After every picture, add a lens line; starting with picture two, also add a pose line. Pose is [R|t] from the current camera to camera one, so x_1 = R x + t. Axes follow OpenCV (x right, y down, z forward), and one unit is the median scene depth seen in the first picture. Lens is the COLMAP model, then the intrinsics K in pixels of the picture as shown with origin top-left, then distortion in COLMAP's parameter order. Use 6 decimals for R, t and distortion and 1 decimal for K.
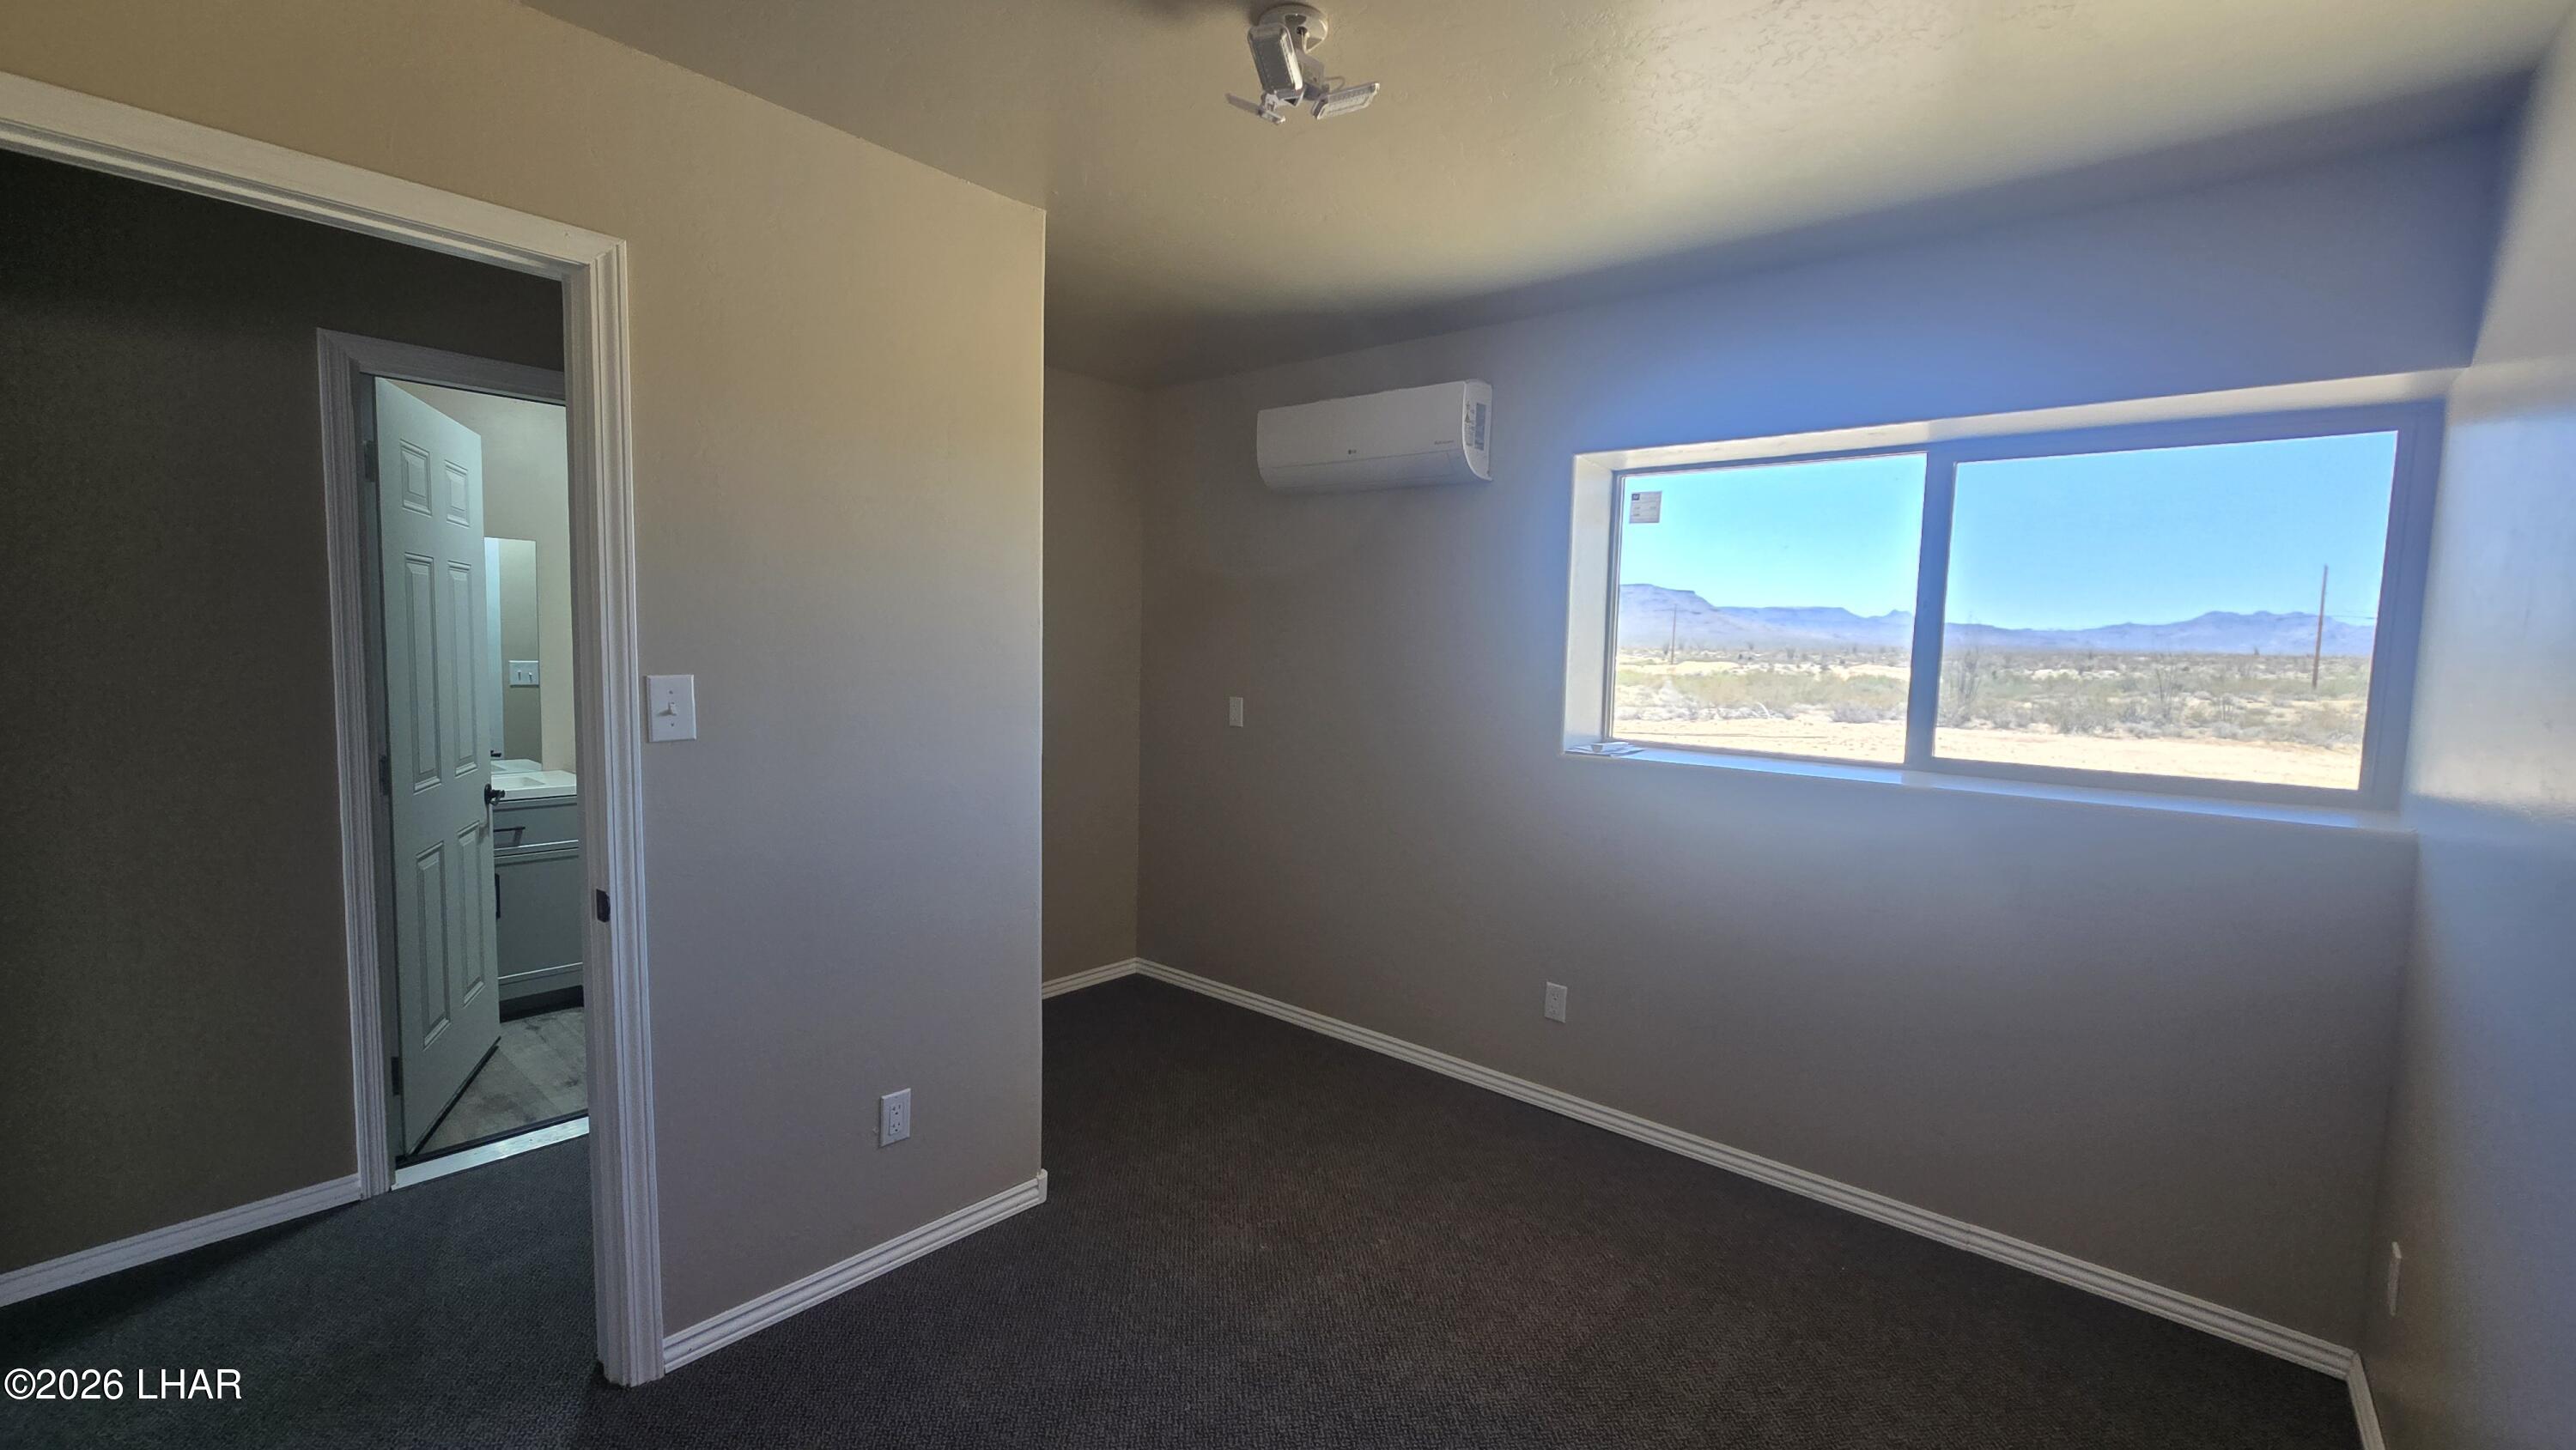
lens RADIAL K [[1054.6, 0, 1289.7], [0, 1054.6, 722.0], [0, 0, 1]] dist [-0.002367, -0.000356]
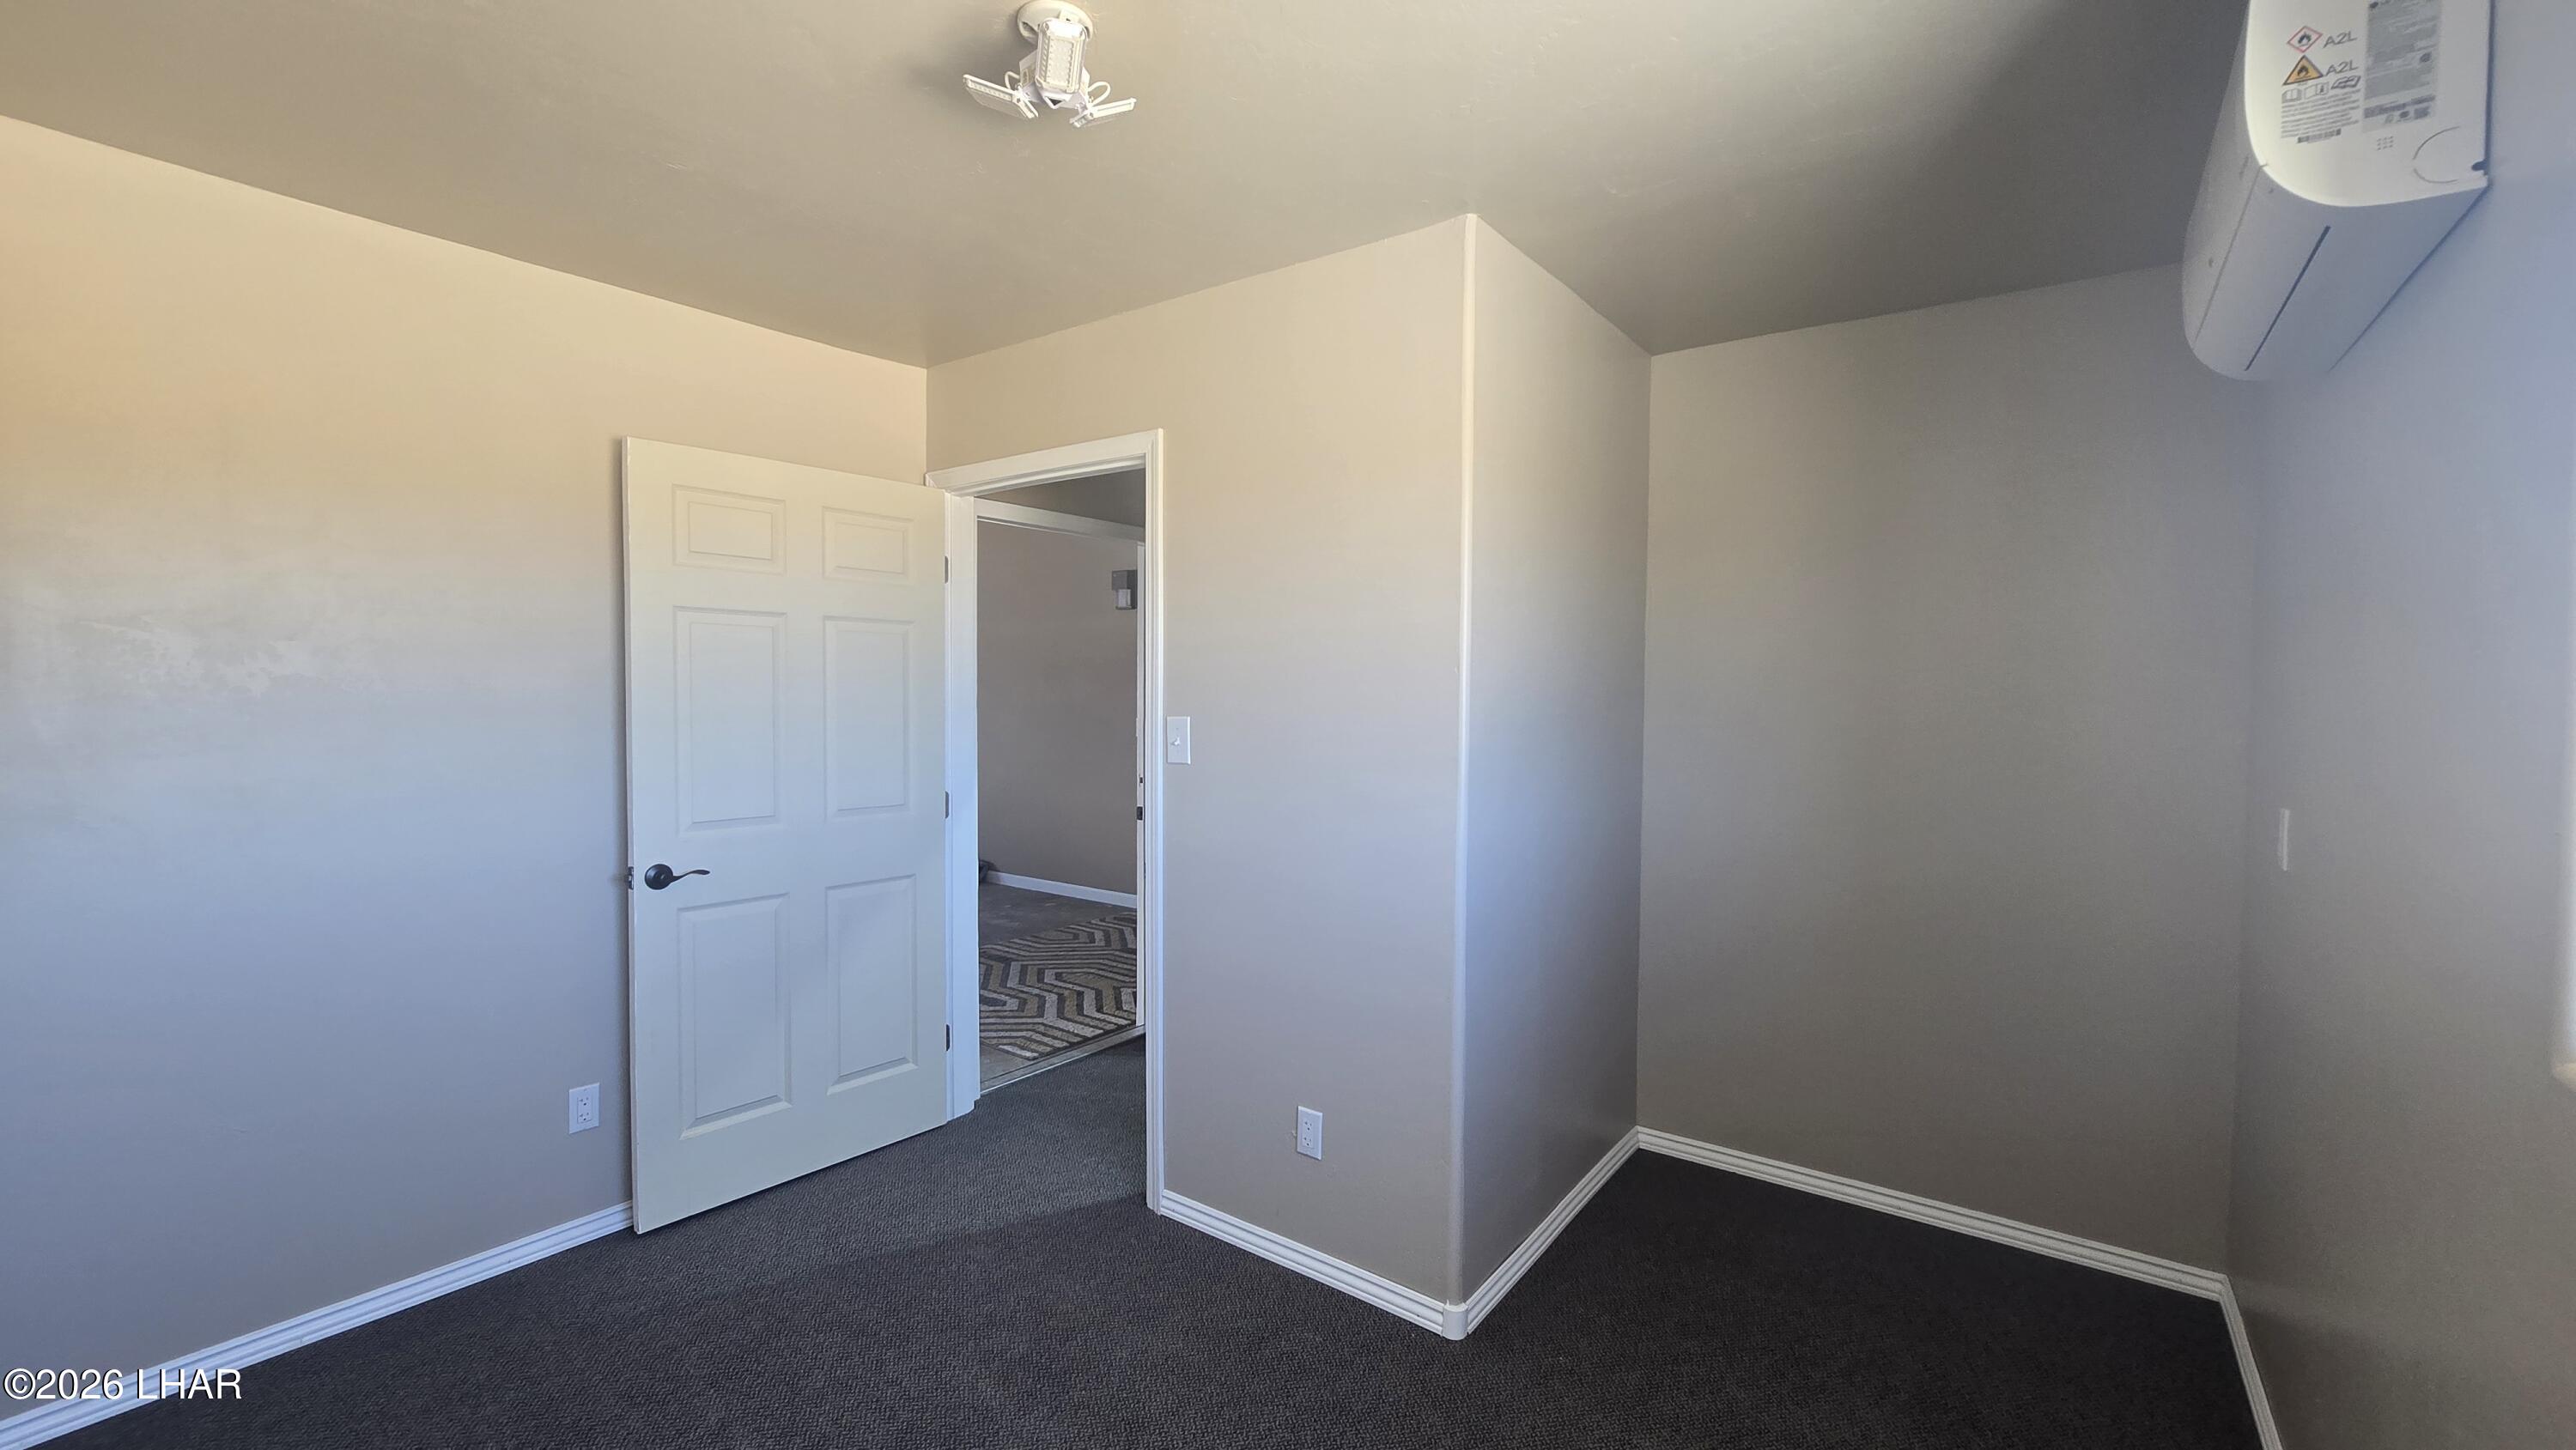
lens RADIAL K [[1054.6, 0, 1289.7], [0, 1054.6, 722.0], [0, 0, 1]] dist [-0.002367, -0.000356]
pose [[0.068574, 0.006146, -0.997627, 0.653348], [-0.084448, 0.996428, 0.000334, -0.039544], [0.994065, 0.084225, 0.068848, 0.816082]]
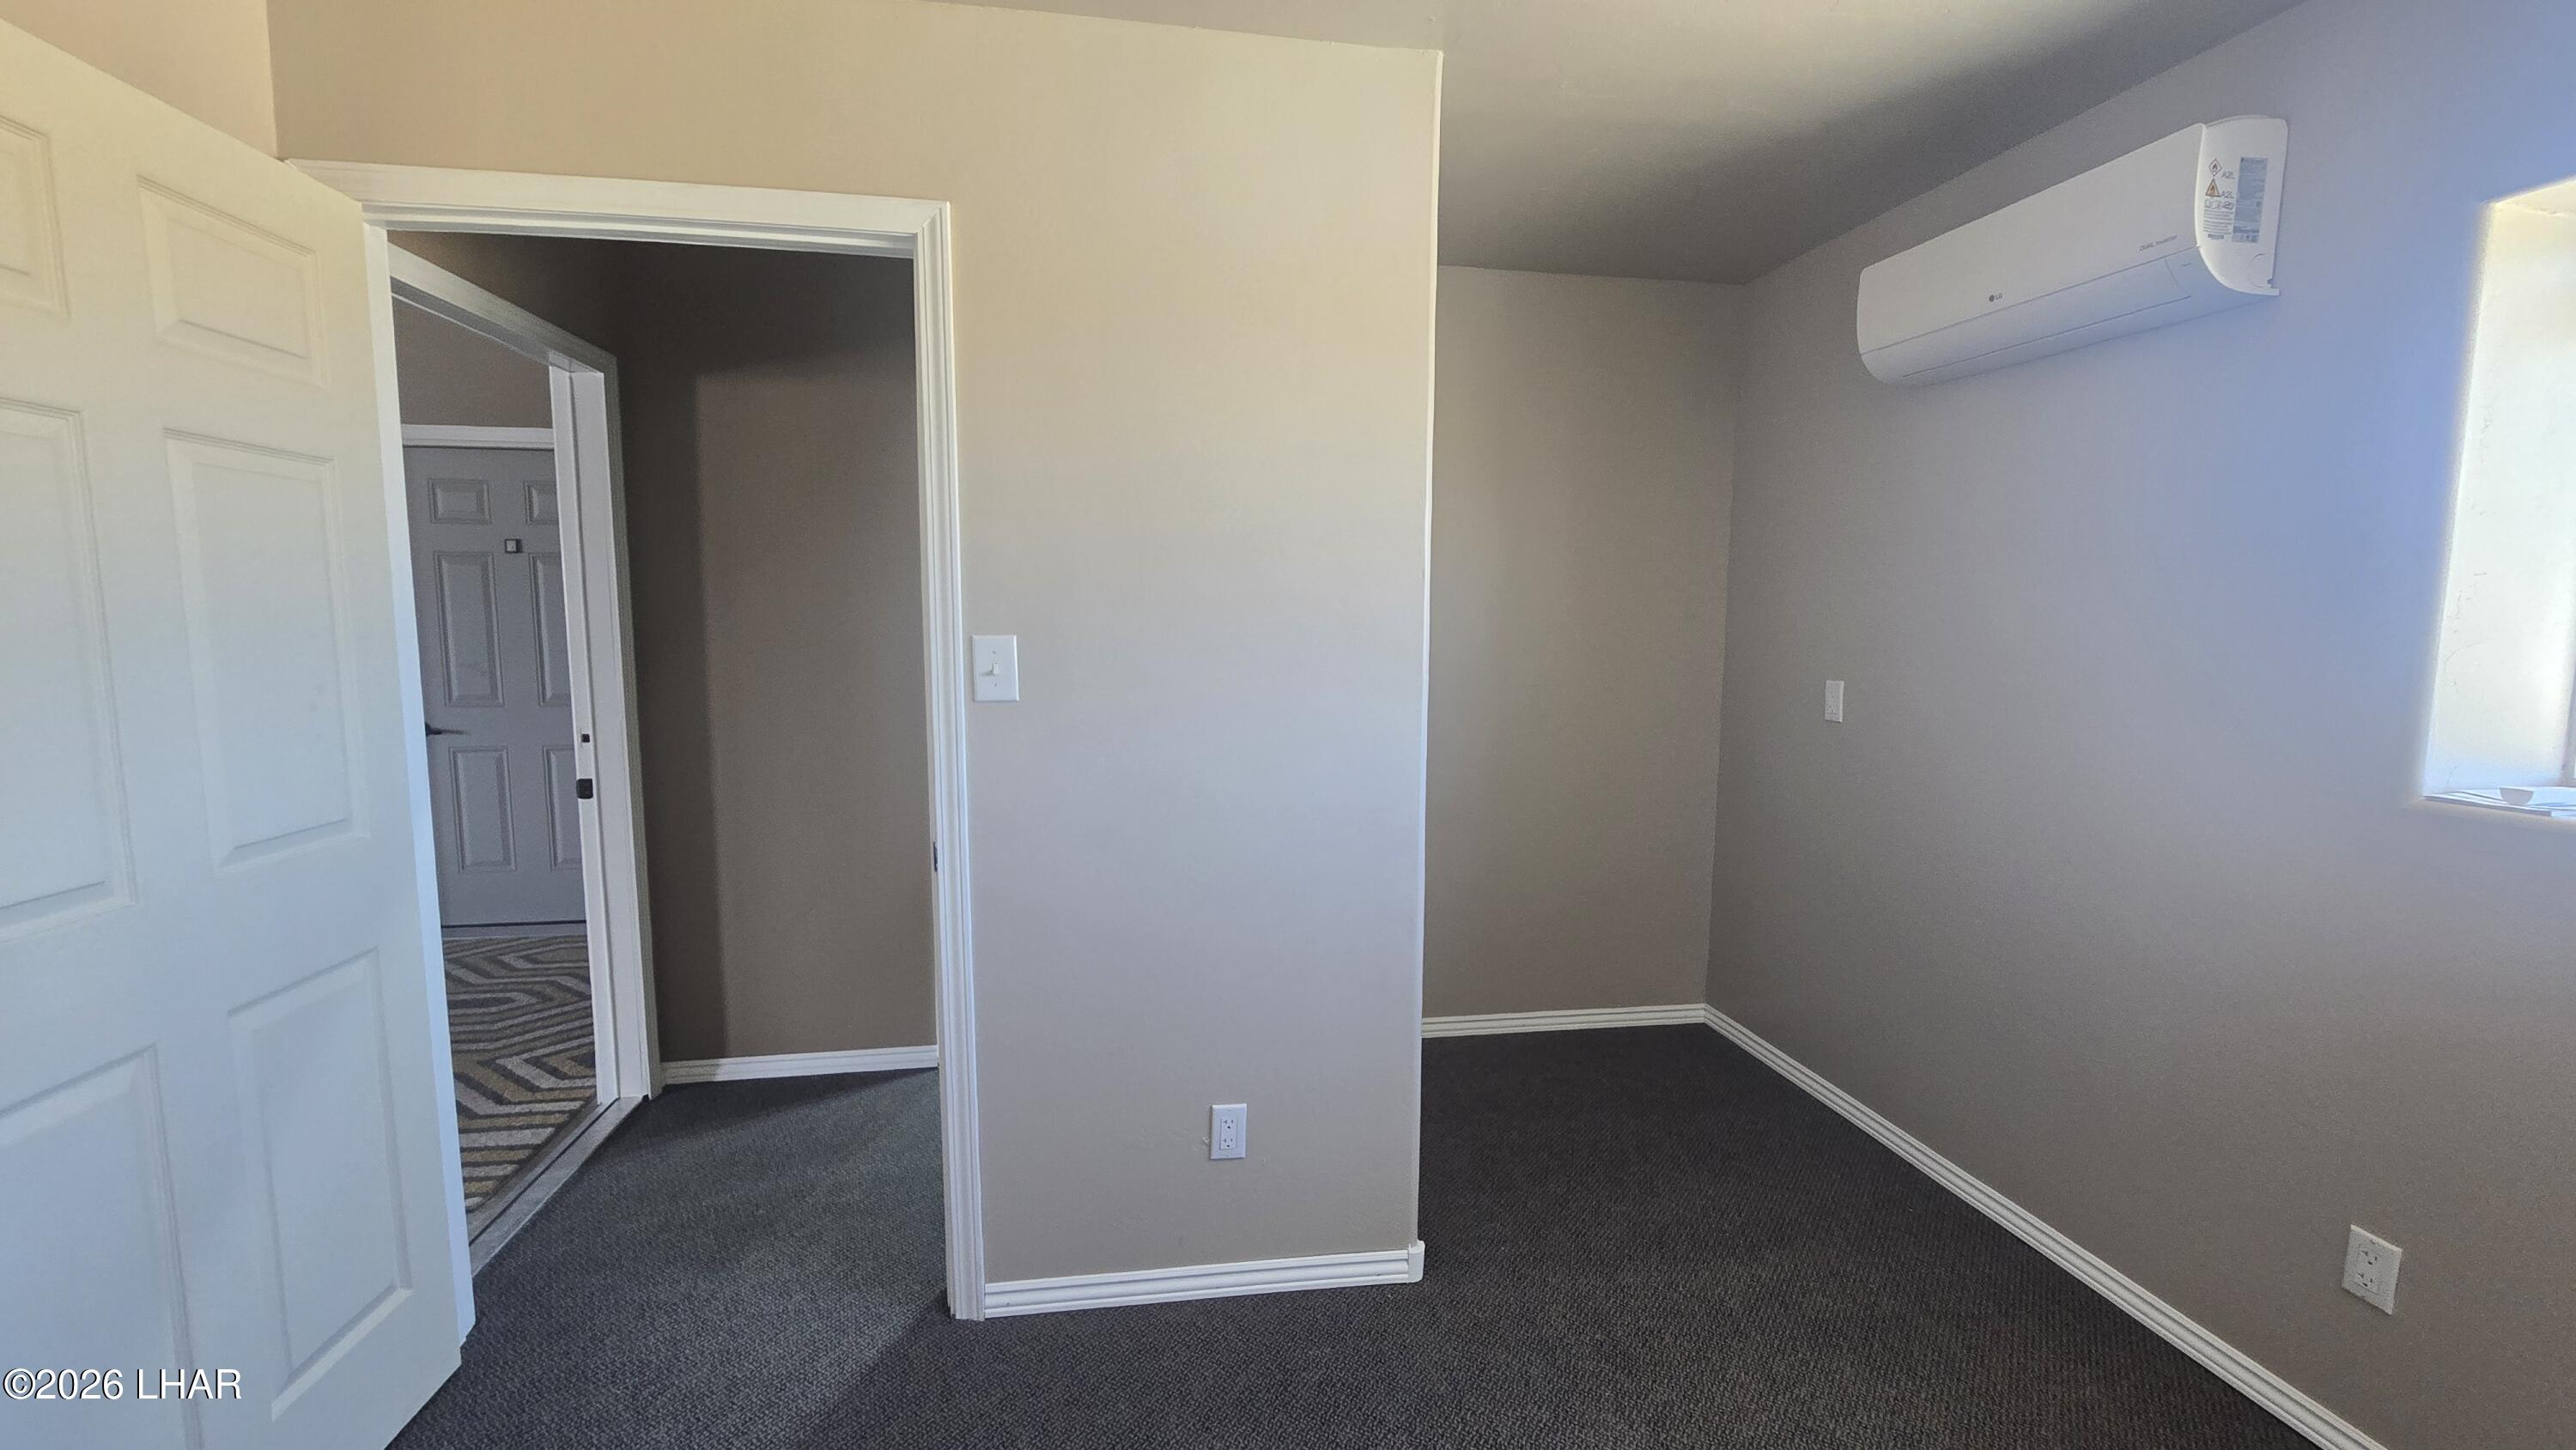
lens RADIAL K [[1054.6, 0, 1289.7], [0, 1054.6, 722.0], [0, 0, 1]] dist [-0.002367, -0.000356]
pose [[0.763352, 0.046648, -0.644296, 0.213469], [-0.038273, 0.998903, 0.026977, -0.000090], [0.644848, 0.004066, 0.764300, 0.322885]]
